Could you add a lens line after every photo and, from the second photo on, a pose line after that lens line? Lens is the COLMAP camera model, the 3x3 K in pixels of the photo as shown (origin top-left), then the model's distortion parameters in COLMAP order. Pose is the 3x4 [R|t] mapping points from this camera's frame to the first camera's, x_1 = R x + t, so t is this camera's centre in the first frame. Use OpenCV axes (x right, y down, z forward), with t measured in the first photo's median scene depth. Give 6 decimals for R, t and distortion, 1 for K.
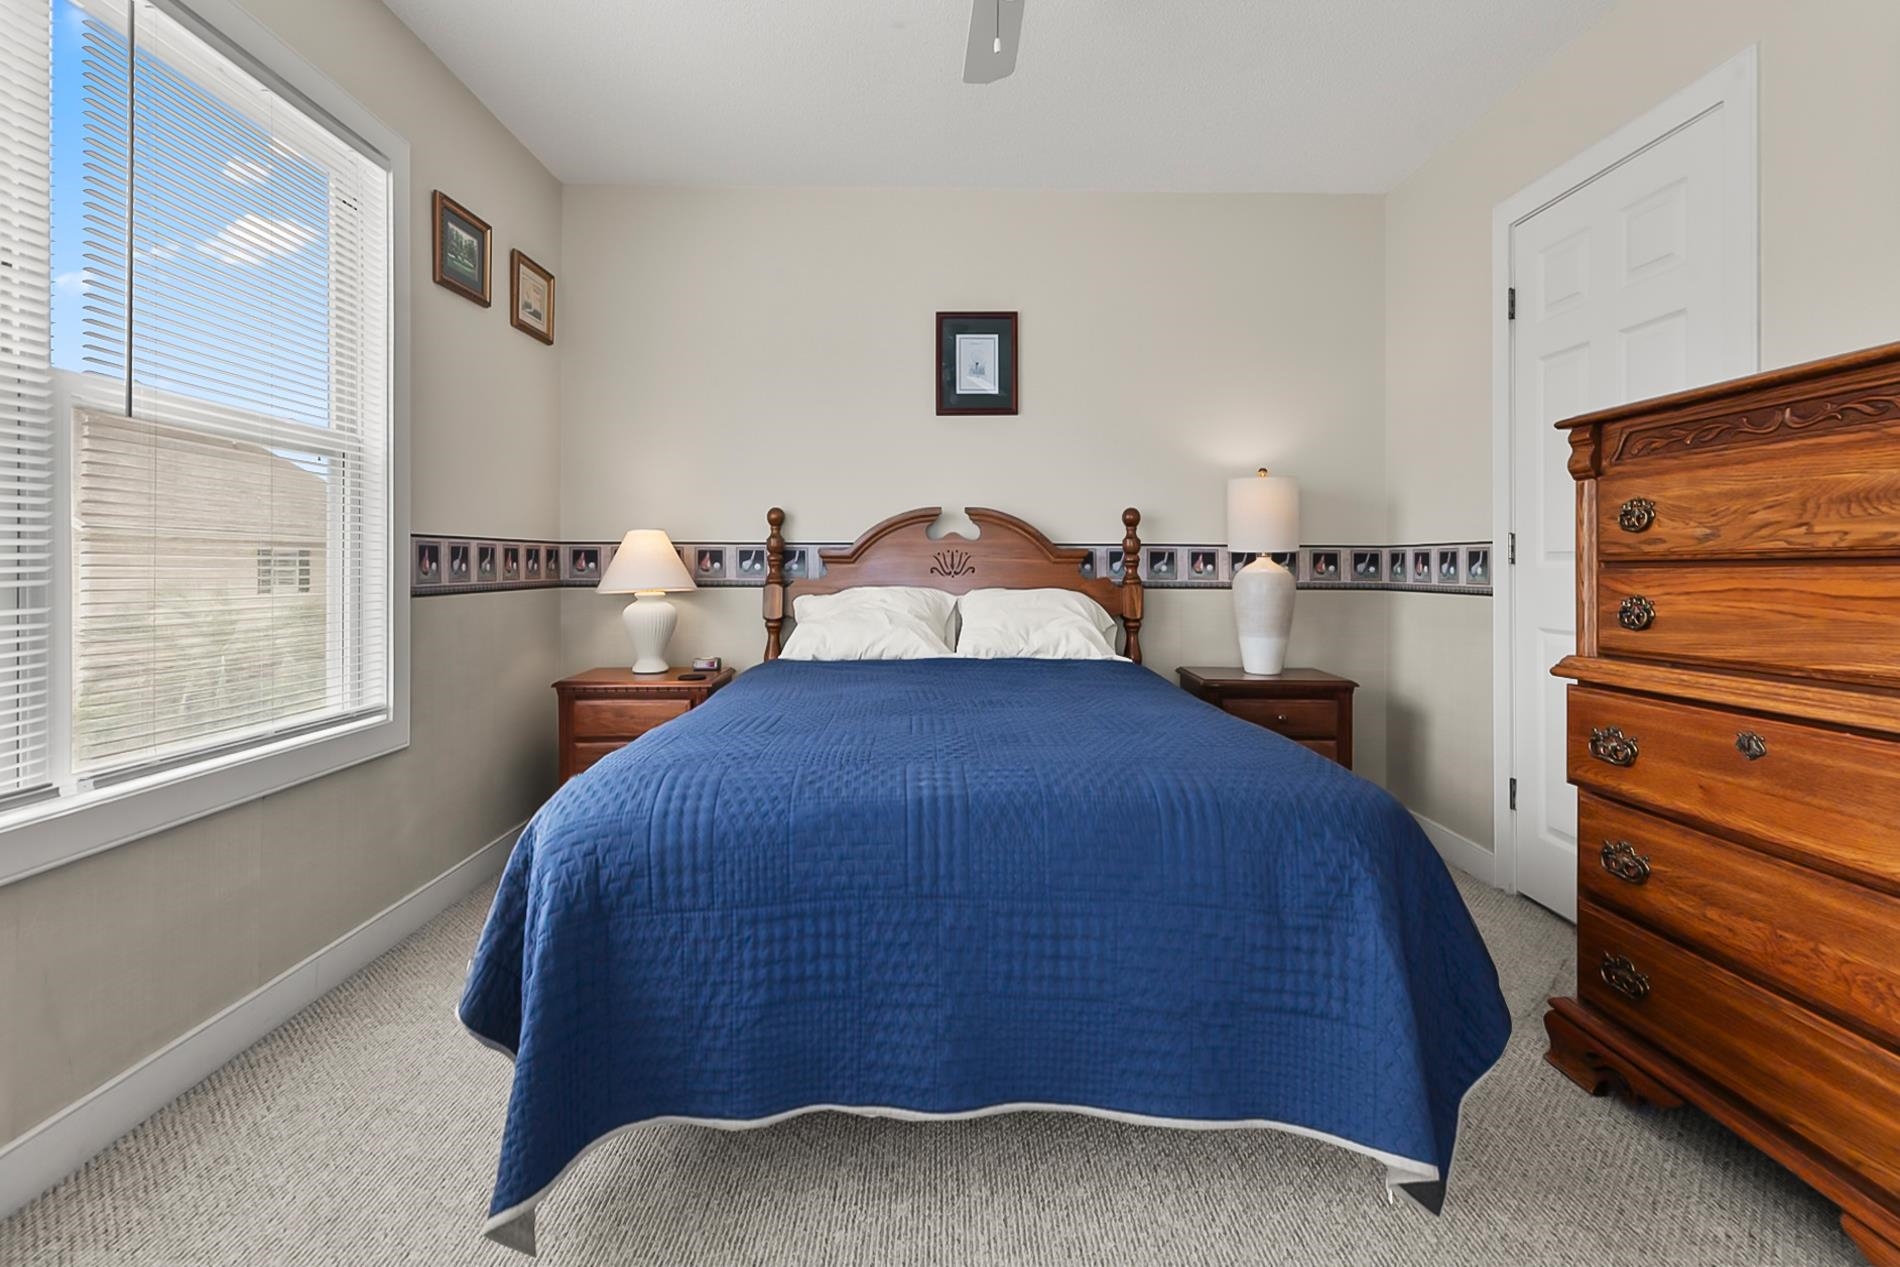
lens RADIAL K [[809.8, 0, 949.4], [0, 809.8, 562.1], [0, 0, 1]] dist [-0.028531, -0.000218]
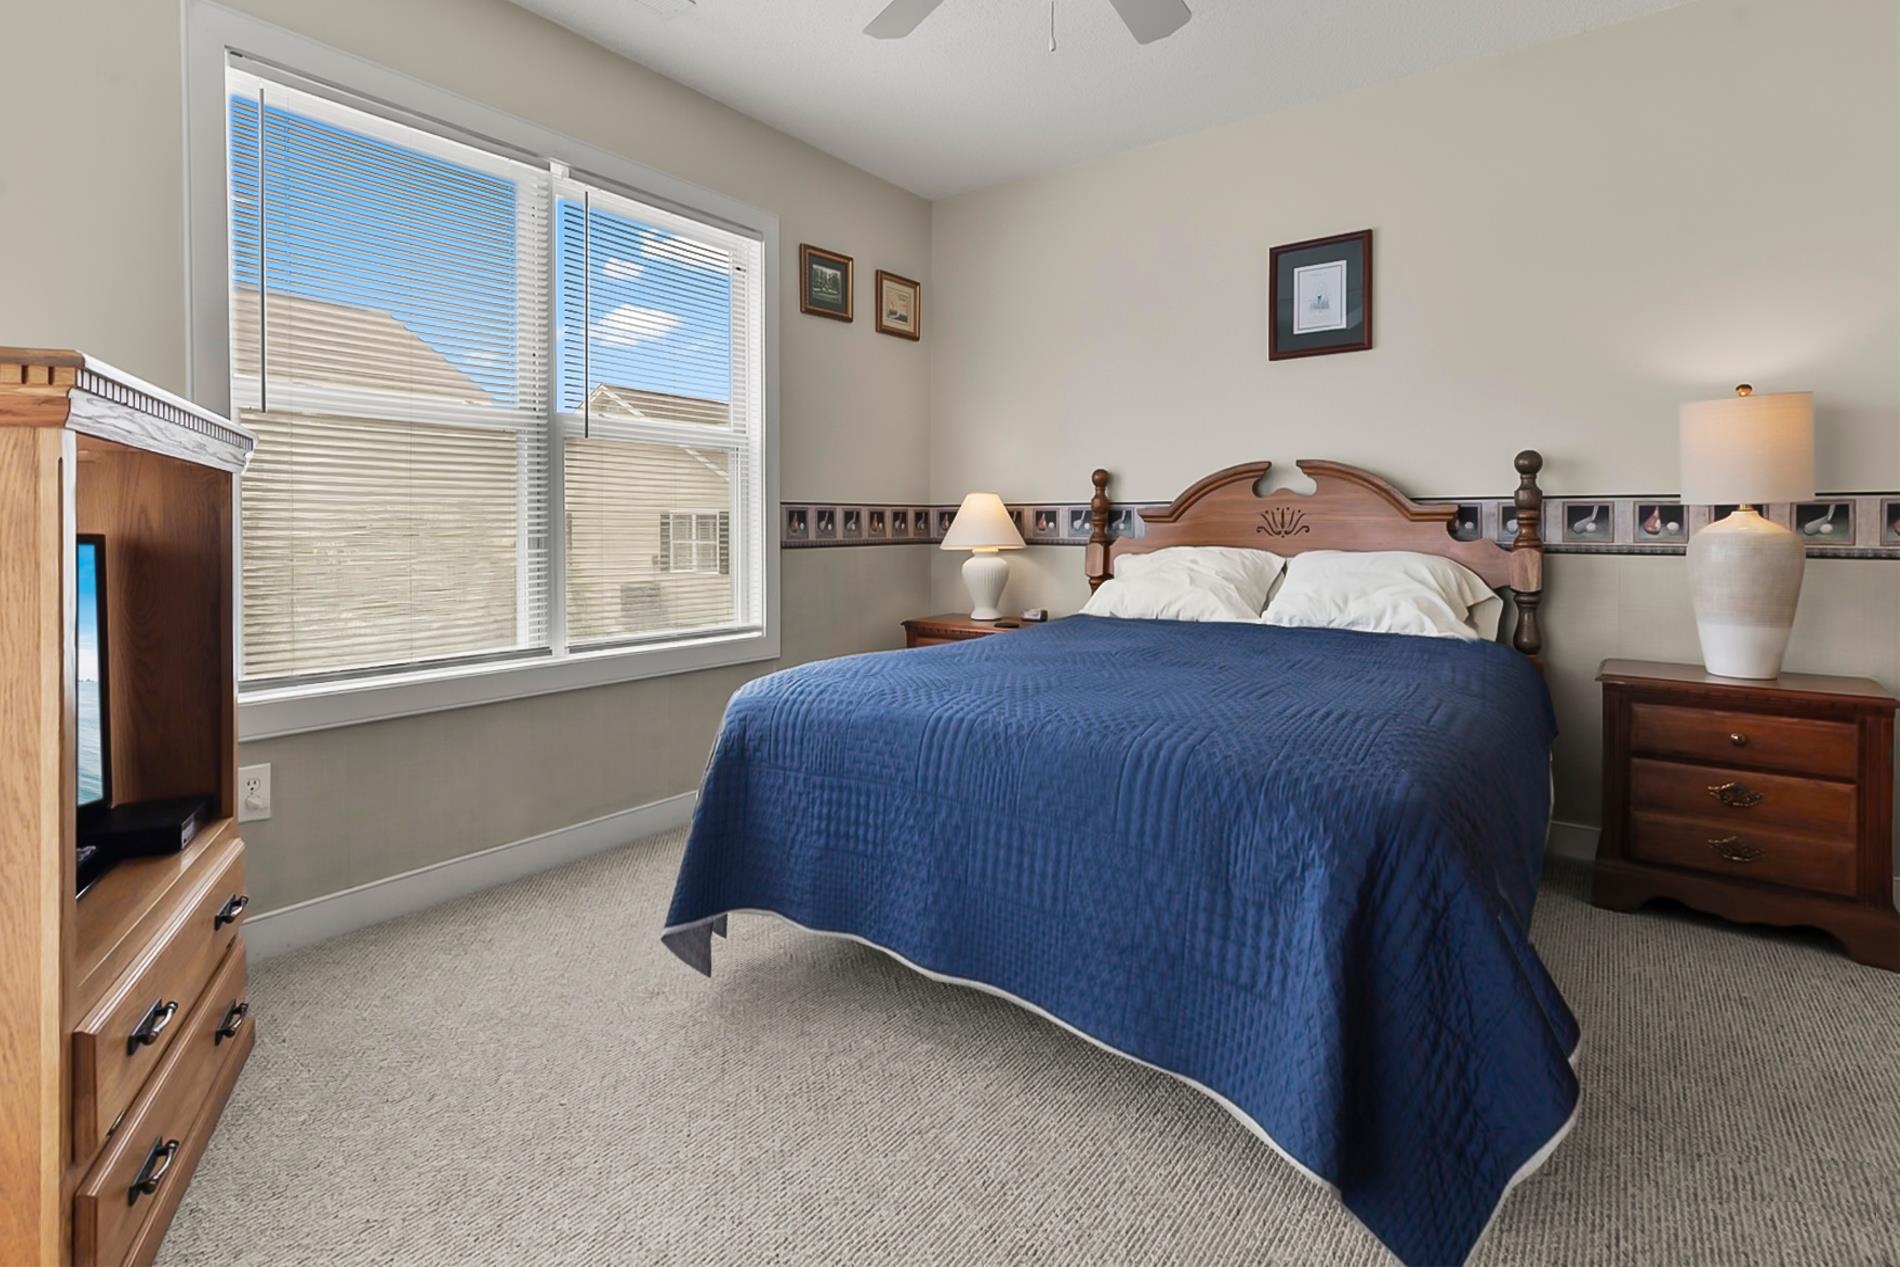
lens RADIAL K [[893.4, 0, 948.9], [0, 893.4, 528.7], [0, 0, 1]] dist [-0.040571, 0.000080]
pose [[0.790084, -0.000176, -0.612998, 0.354447], [0.004726, 0.999972, 0.005805, 0.001699], [0.612980, -0.007483, 0.790063, -0.022033]]
